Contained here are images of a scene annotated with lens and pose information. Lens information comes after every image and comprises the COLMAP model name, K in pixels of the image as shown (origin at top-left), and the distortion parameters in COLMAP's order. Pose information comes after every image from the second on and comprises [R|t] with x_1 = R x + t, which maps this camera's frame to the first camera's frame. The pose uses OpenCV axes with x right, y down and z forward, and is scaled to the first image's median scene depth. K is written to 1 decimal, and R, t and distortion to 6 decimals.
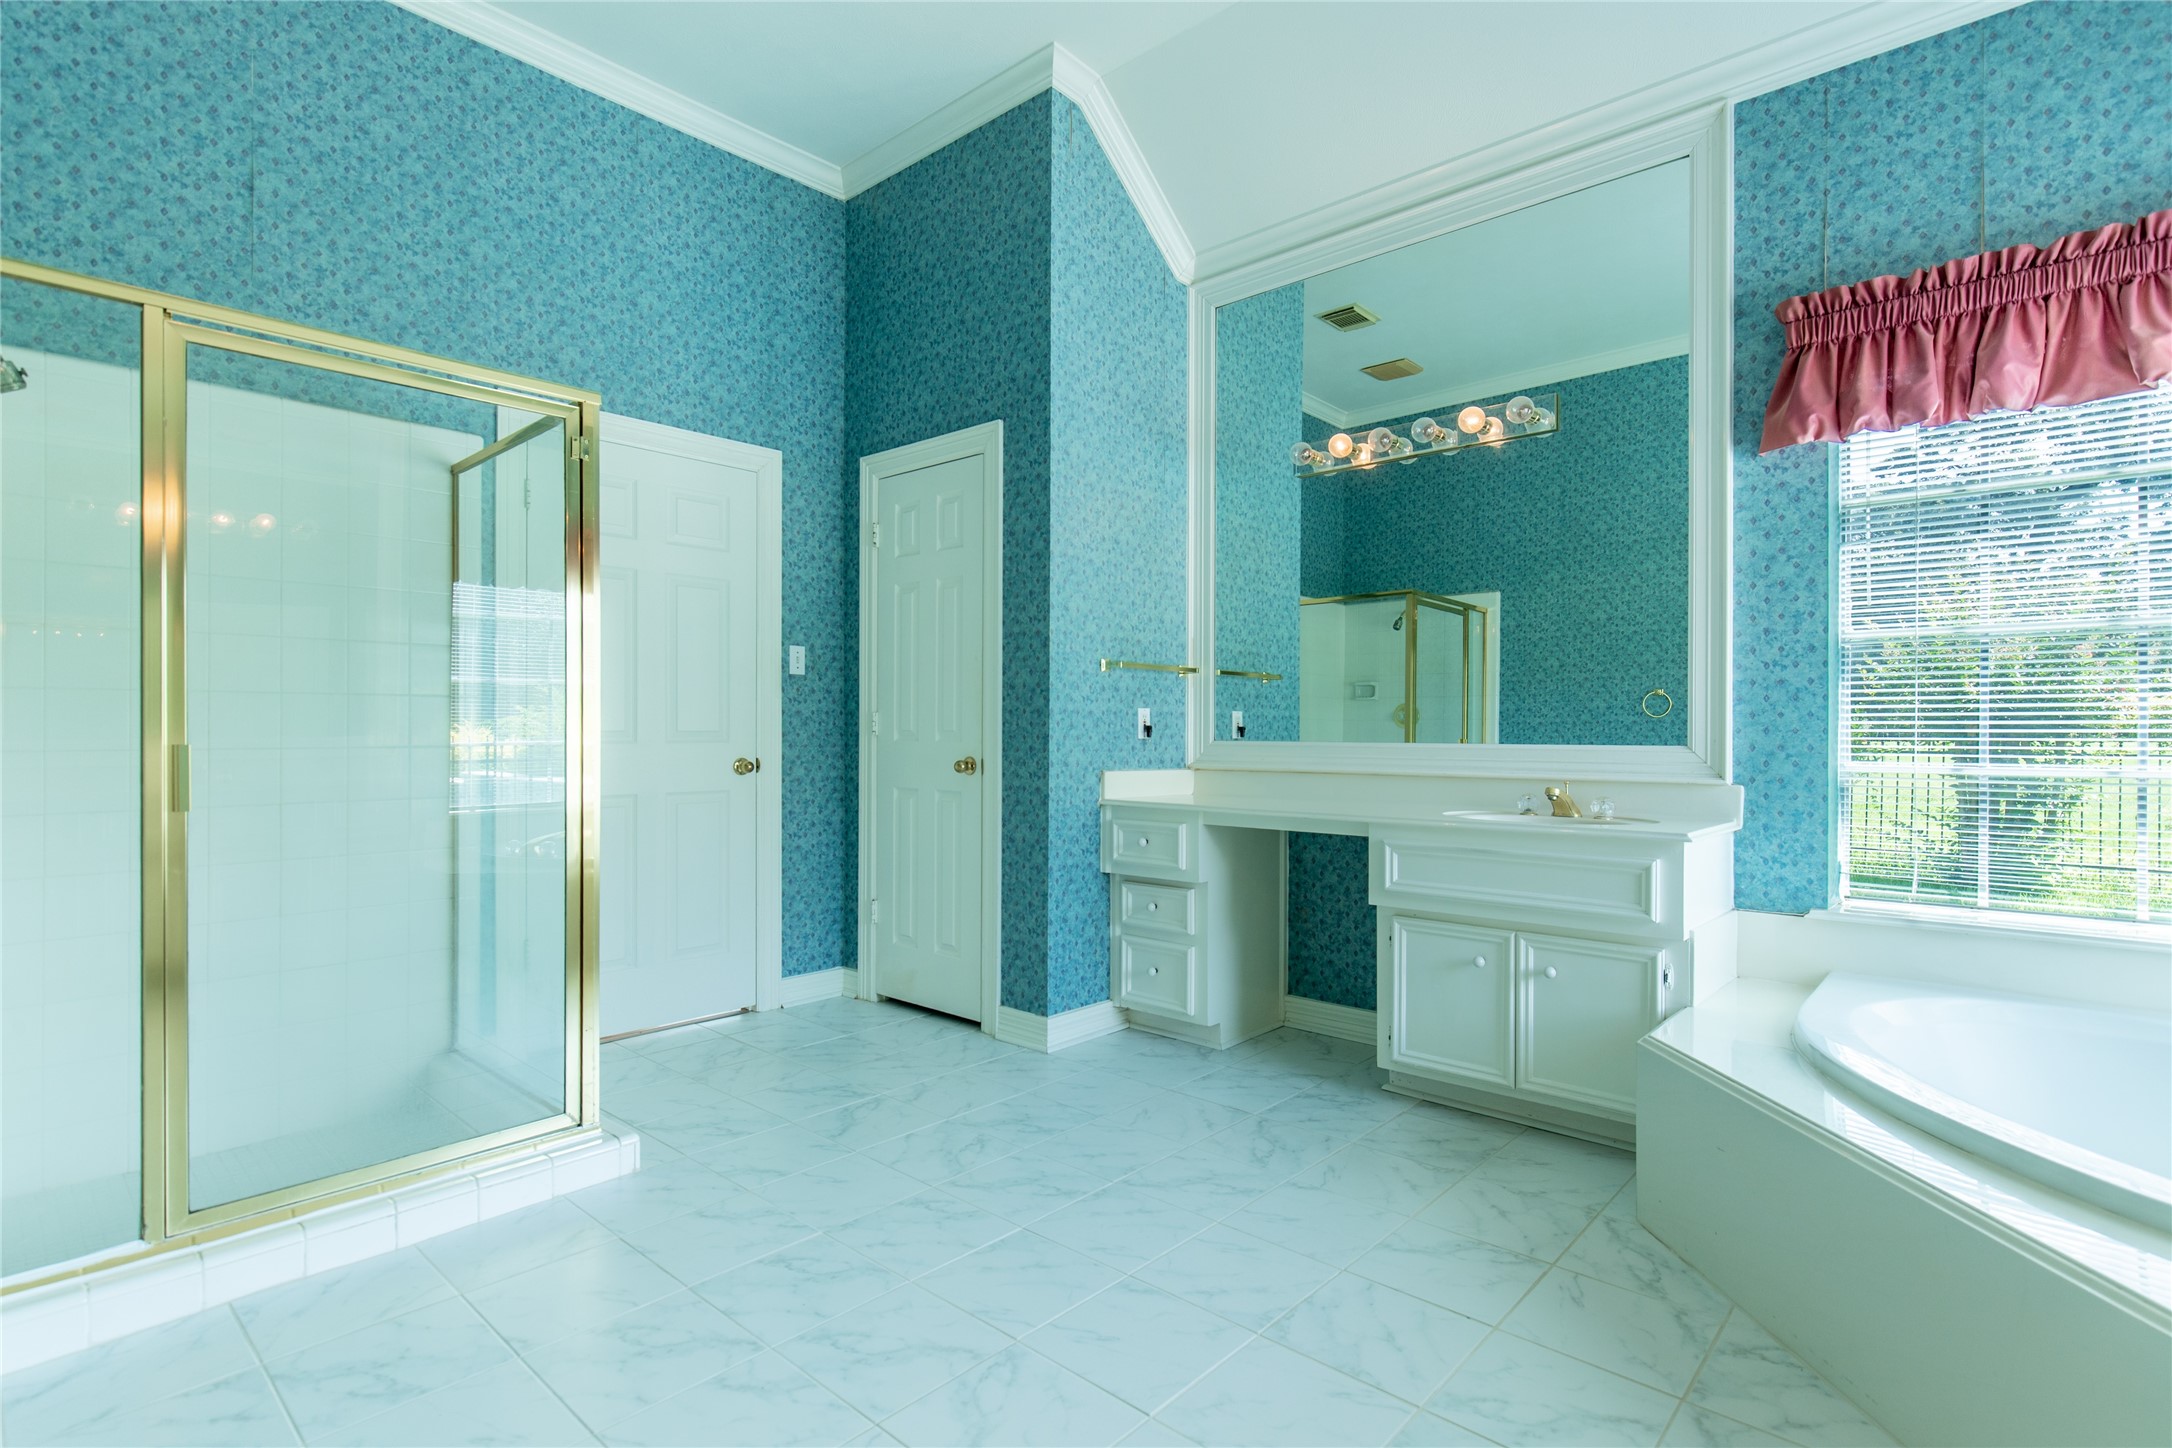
lens RADIAL K [[1062.4, 0, 1077.8], [0, 1062.4, 726.9], [0, 0, 1]] dist [0.013090, -0.001844]
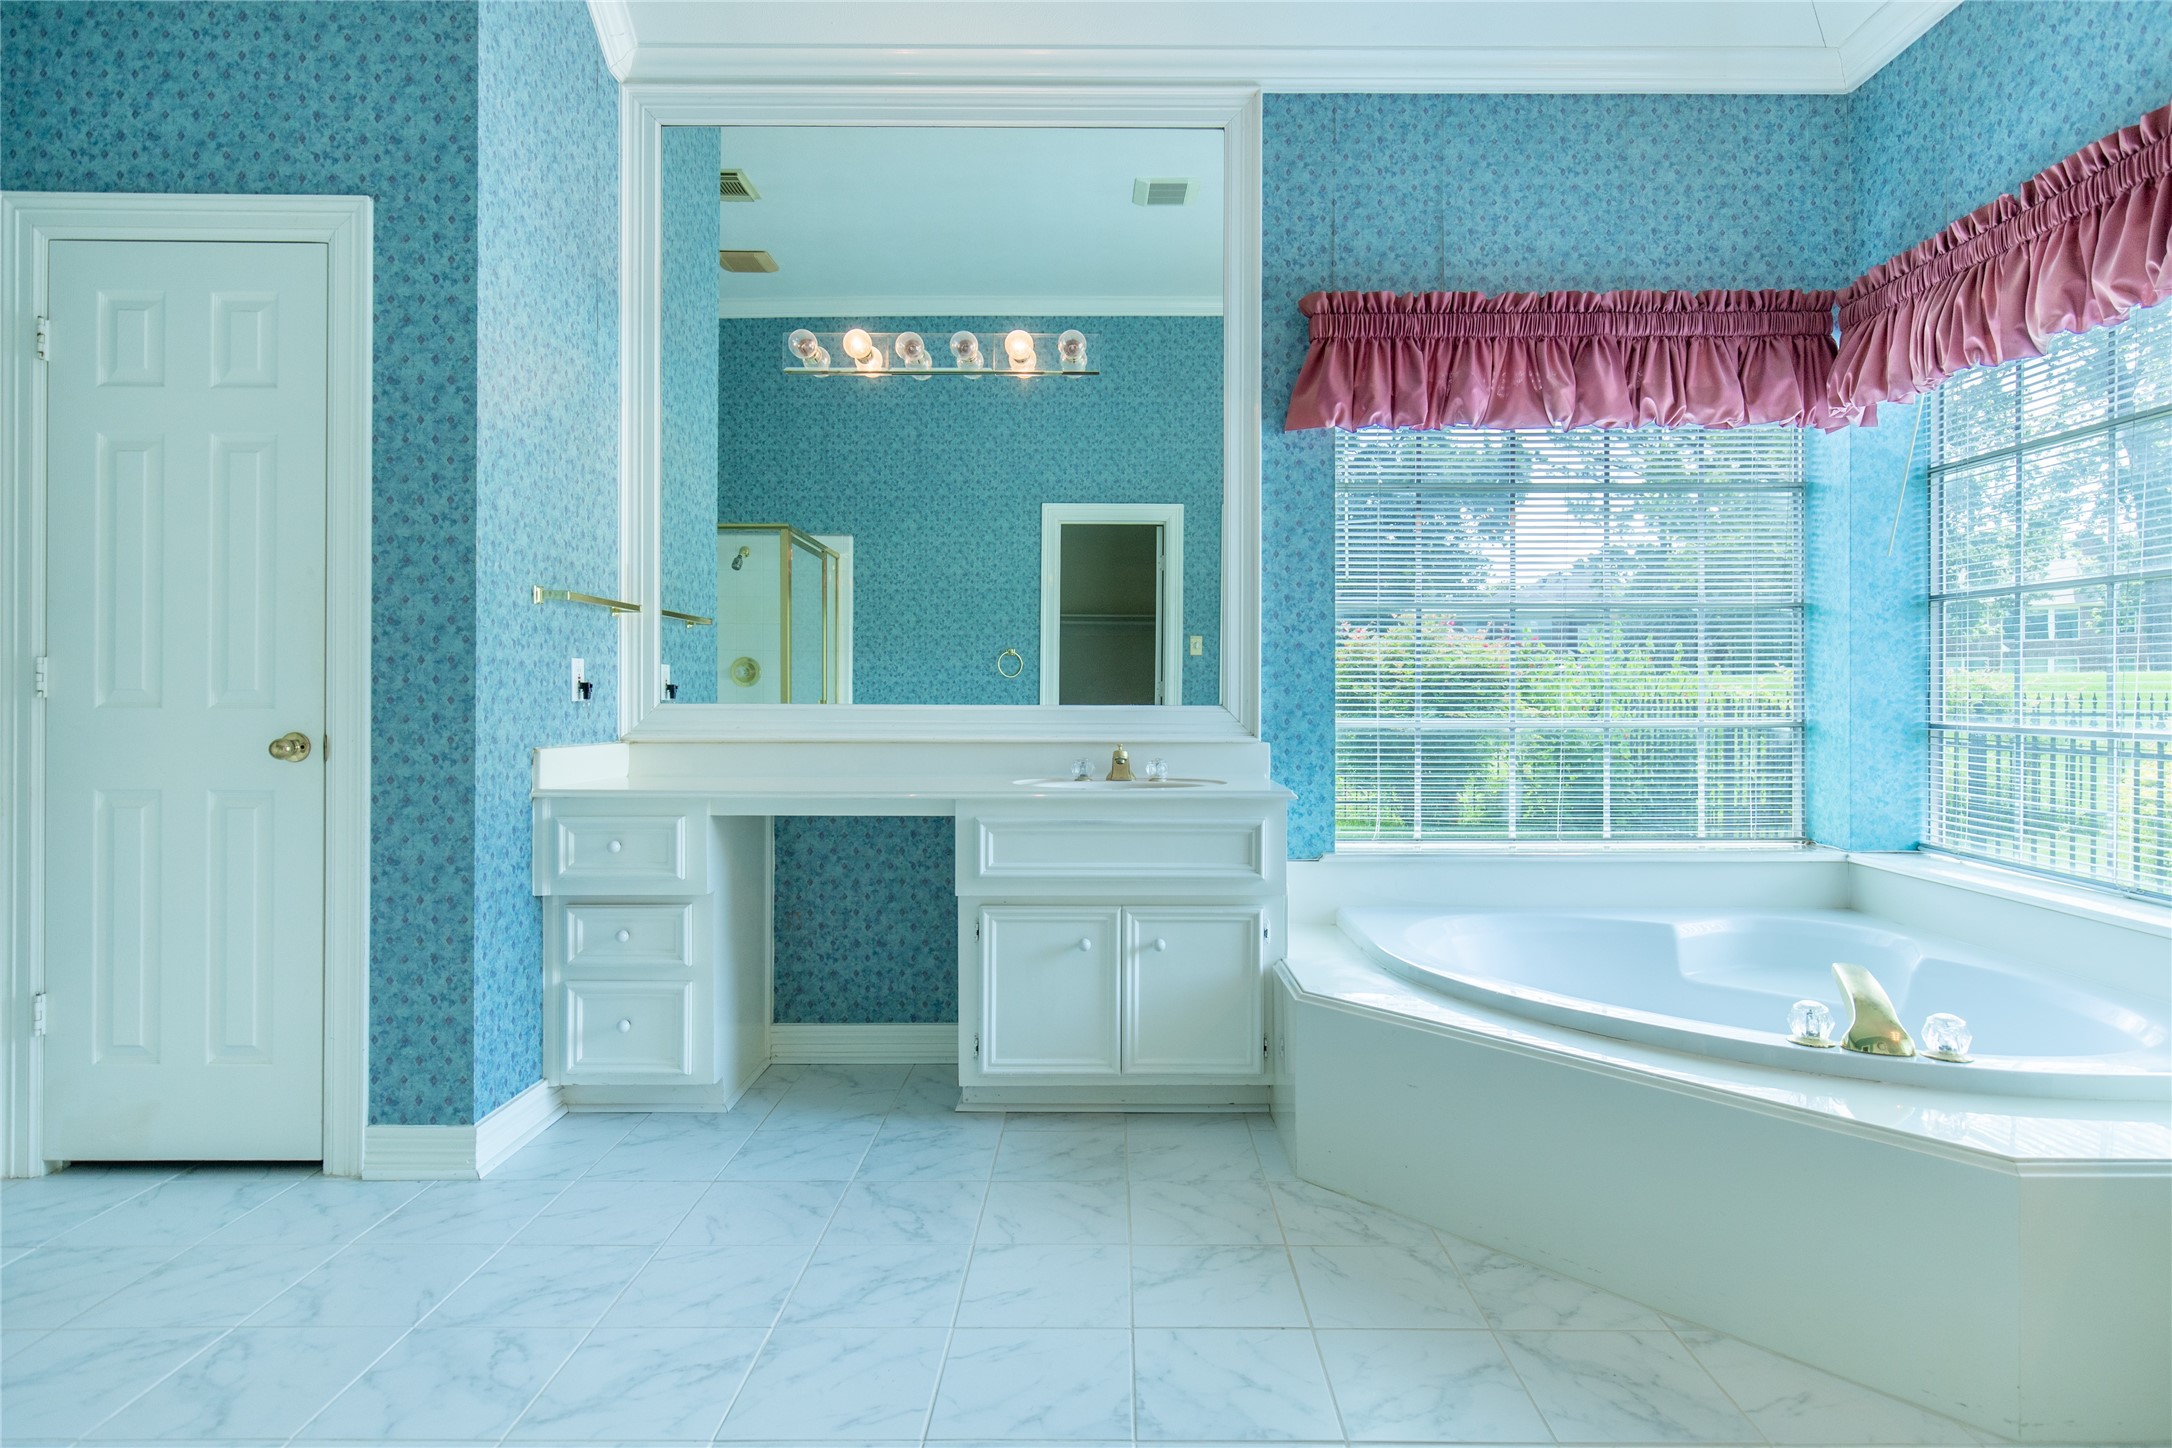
lens RADIAL K [[1208.8, 0, 1107.7], [0, 1208.8, 692.6], [0, 0, 1]] dist [0.010793, -0.001305]
pose [[0.740902, -0.000319, 0.671613, -0.281712], [-0.002999, 0.999988, 0.003783, 0.001250], [-0.671606, -0.004817, 0.740893, 0.208462]]
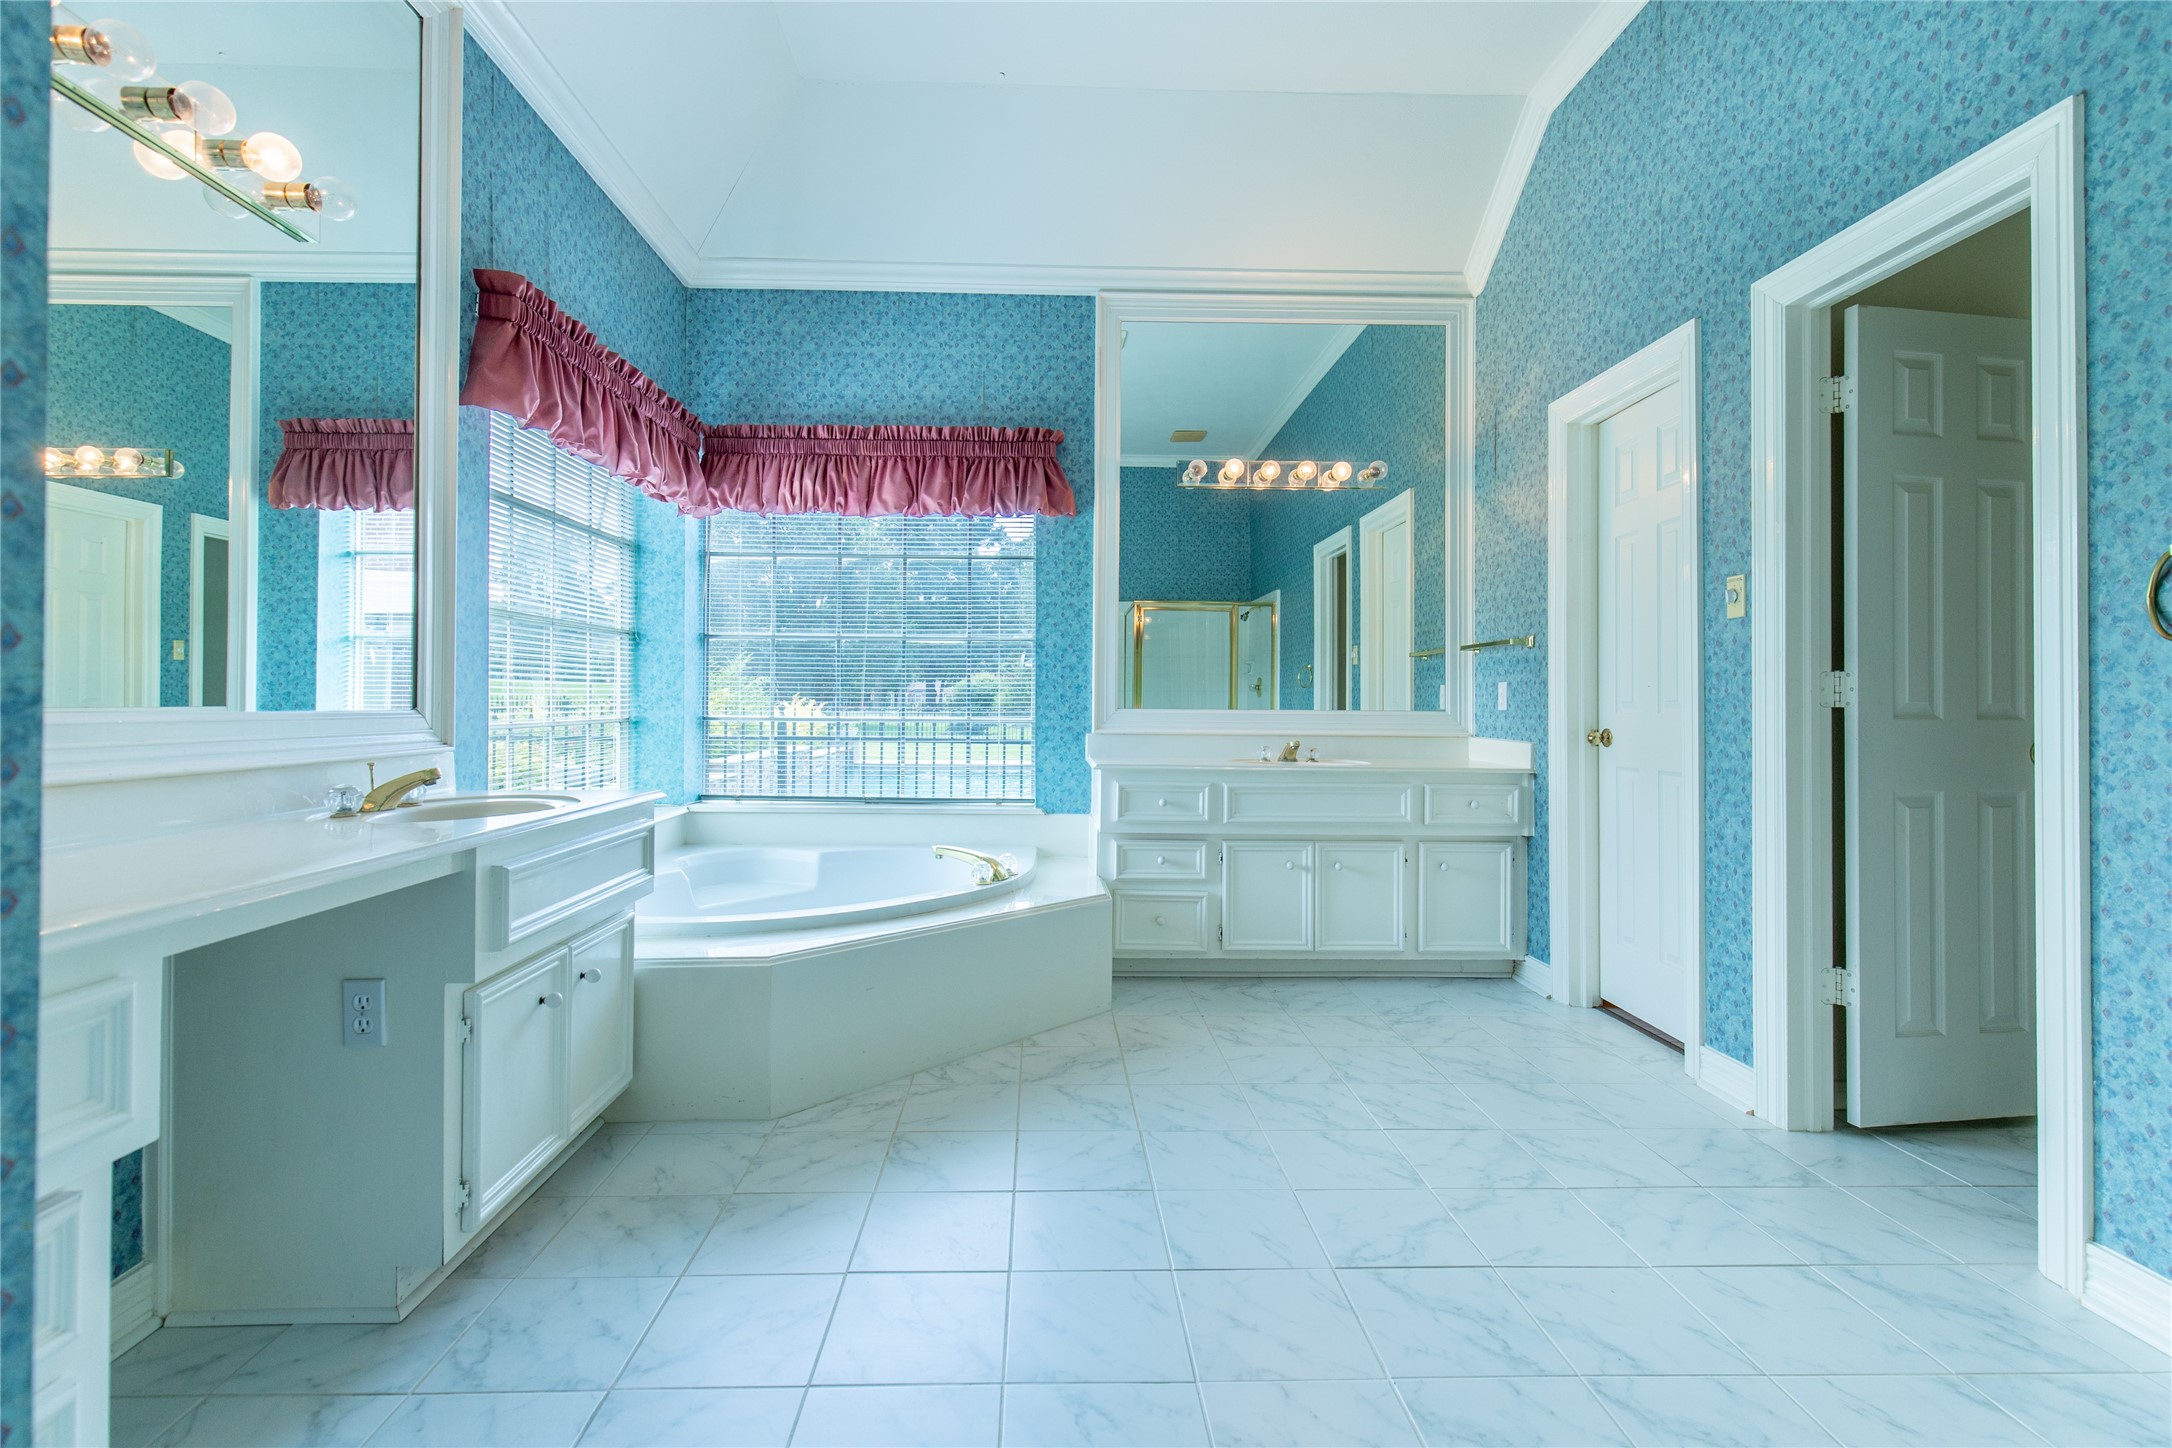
lens RADIAL K [[1005.1, 0, 1067.7], [0, 1005.1, 712.7], [0, 0, 1]] dist [-0.002480, 0.002248]
pose [[-0.701816, -0.014300, 0.712215, -0.352546], [-0.009645, 0.999898, 0.010572, 0.005441], [-0.712293, 0.000550, -0.701882, 1.153496]]
